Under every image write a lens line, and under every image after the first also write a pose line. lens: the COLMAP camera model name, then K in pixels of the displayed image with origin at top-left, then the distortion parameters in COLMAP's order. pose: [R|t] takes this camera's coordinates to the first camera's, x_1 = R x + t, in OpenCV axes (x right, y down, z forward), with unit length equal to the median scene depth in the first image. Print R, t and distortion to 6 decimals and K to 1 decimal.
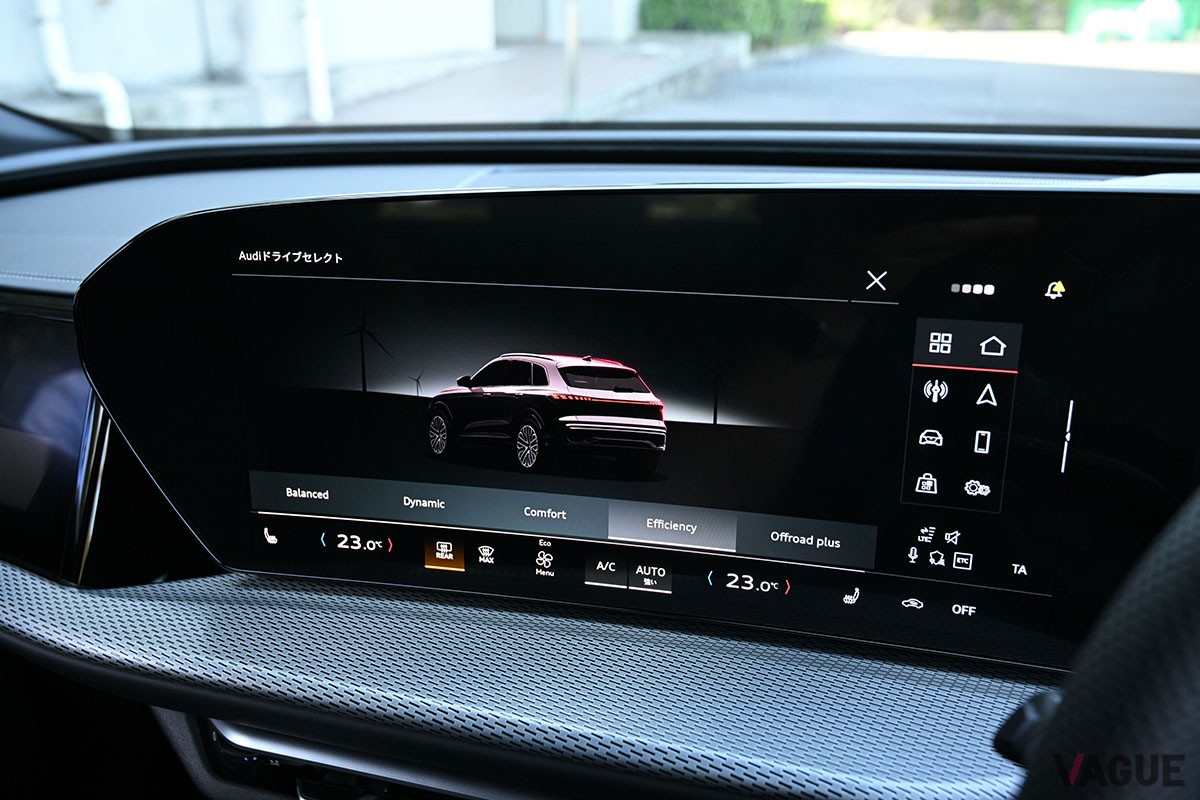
lens RADIAL K [[1037.3, 0, 591.2], [0, 1037.3, 394.7], [0, 0, 1]] dist [-0.000886, 0.011354]
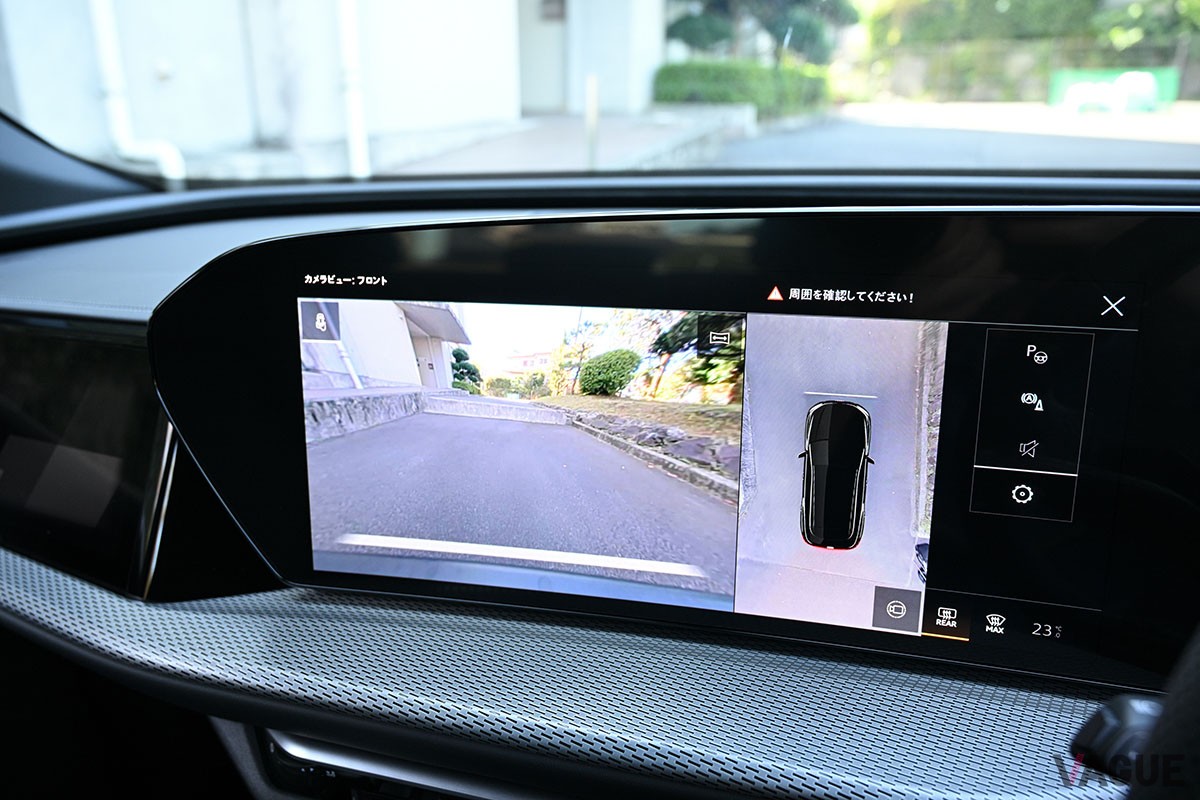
lens RADIAL K [[969.7, 0, 591.5], [0, 969.7, 396.9], [0, 0, 1]] dist [-0.001052, 0.006200]
pose [[0.999877, 0.002528, -0.015506, -0.035720], [-0.003210, 0.999019, -0.044160, 0.025423], [0.015379, 0.044204, 0.998904, 0.031726]]
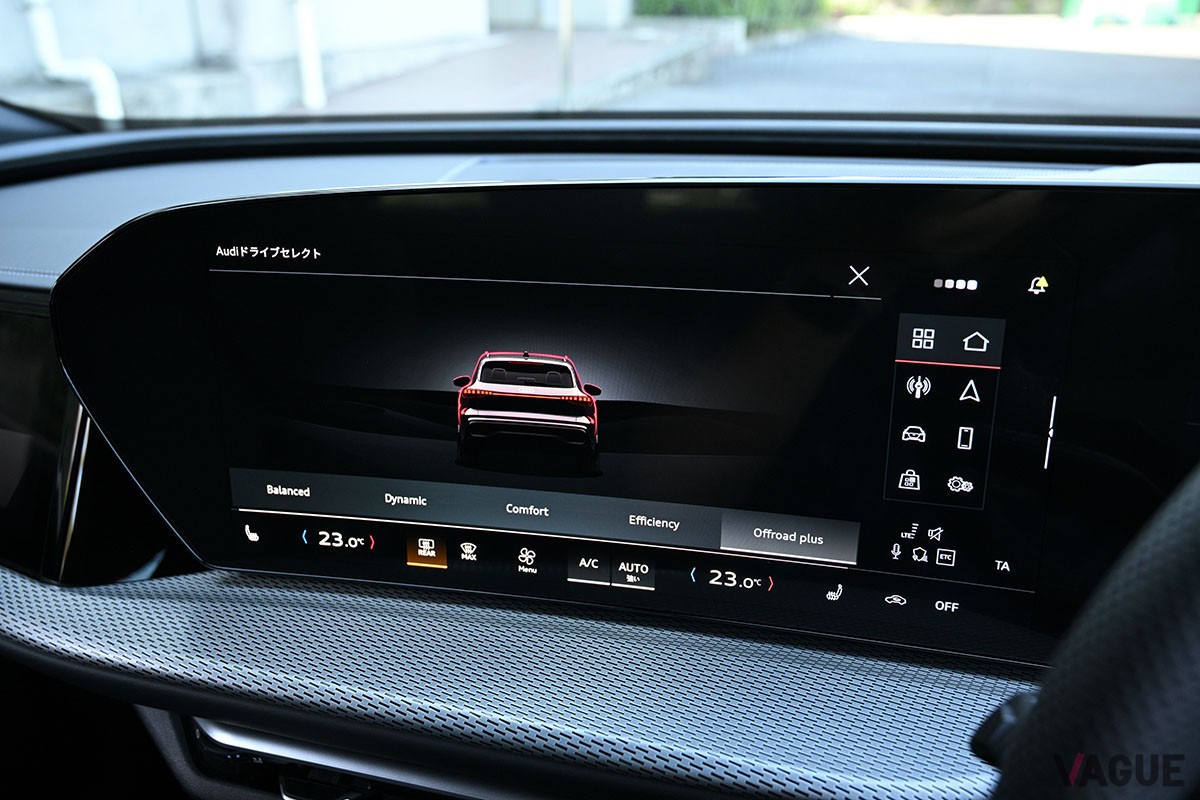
lens RADIAL K [[1037.3, 0, 591.8], [0, 1037.3, 399.2], [0, 0, 1]] dist [-0.000886, 0.011354]
pose [[0.999985, -0.003375, 0.004333, 0.013417], [0.003302, 0.999854, 0.016773, -0.008327], [-0.004389, -0.016759, 0.999850, 0.008232]]
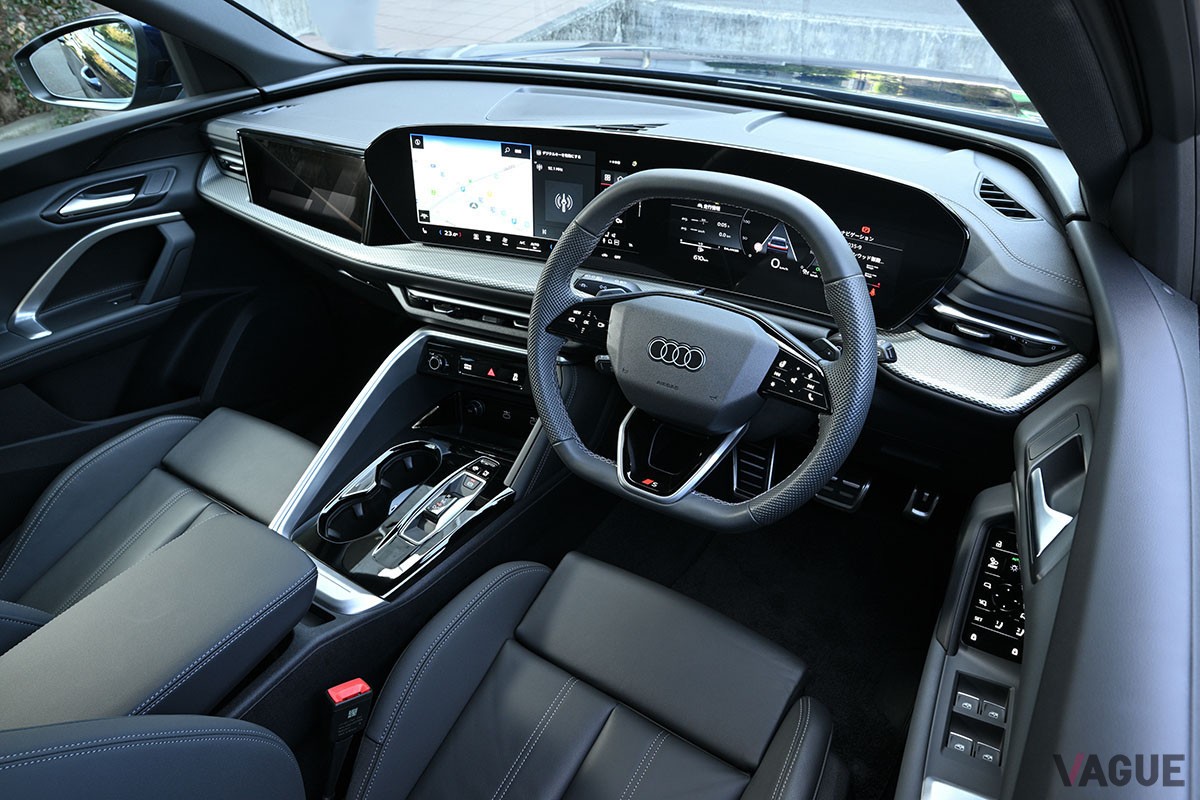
lens RADIAL K [[759.1, 0, 594.0], [0, 759.1, 400.6], [0, 0, 1]] dist [-0.006442, 0.000245]
pose [[0.994231, 0.065983, -0.084567, 0.482020], [-0.041917, 0.964722, 0.259913, 0.011329], [0.098733, -0.254868, 0.961922, -1.451112]]
